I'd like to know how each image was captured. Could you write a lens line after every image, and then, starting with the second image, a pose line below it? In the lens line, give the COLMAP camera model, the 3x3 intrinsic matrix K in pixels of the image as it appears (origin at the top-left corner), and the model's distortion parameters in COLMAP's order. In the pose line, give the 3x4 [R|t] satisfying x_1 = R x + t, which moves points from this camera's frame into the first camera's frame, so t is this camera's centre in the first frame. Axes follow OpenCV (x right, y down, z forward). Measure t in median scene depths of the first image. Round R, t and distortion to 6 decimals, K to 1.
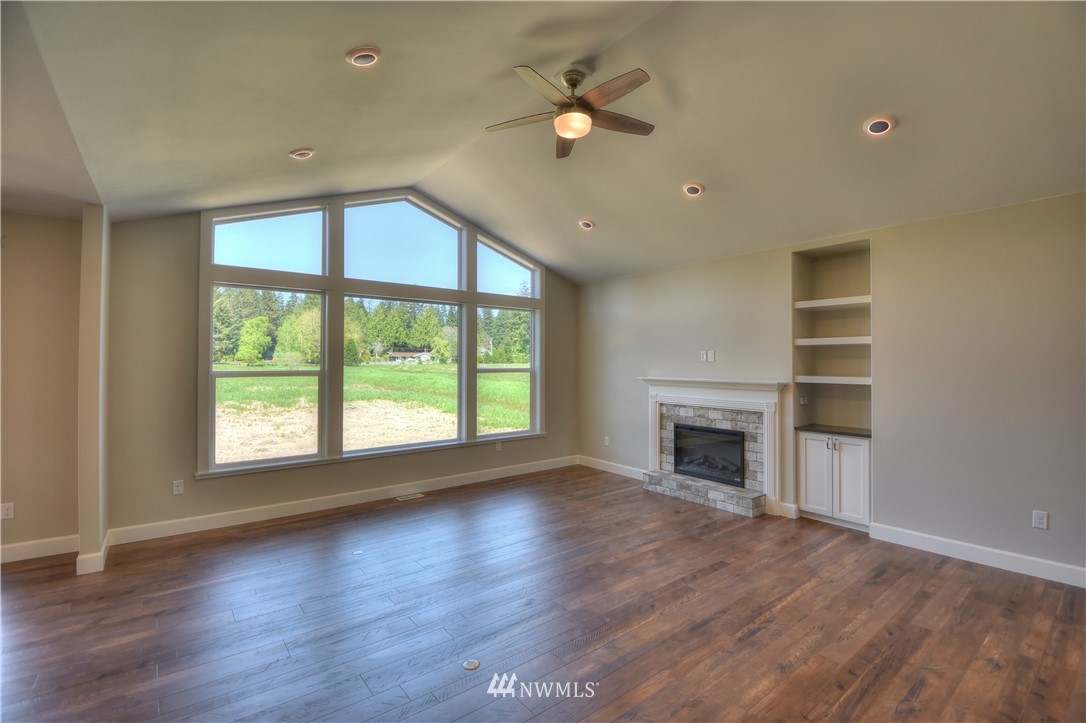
lens RADIAL K [[484.3, 0, 543.0], [0, 484.3, 361.5], [0, 0, 1]] dist [0.011512, -0.000069]
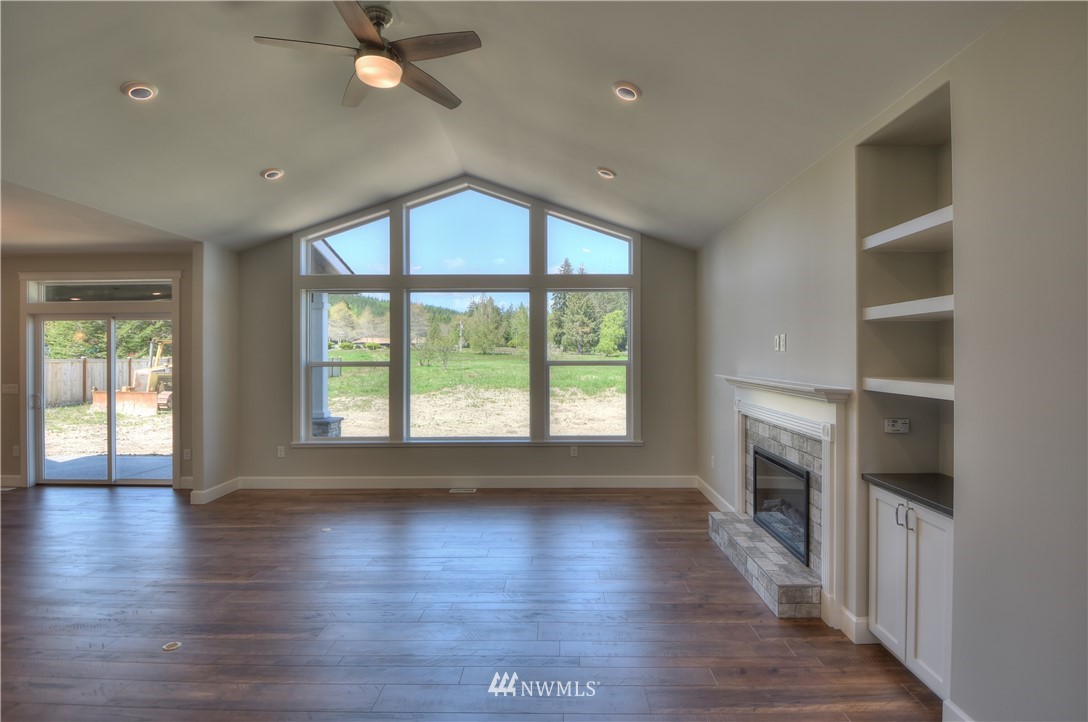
lens RADIAL K [[517.2, 0, 544.0], [0, 517.2, 361.0], [0, 0, 1]] dist [-0.004660, -0.001105]
pose [[0.775674, 0.004348, -0.631118, 0.521630], [0.007121, 0.999852, 0.015641, 0.000002], [0.631093, -0.016627, 0.775529, 0.297171]]
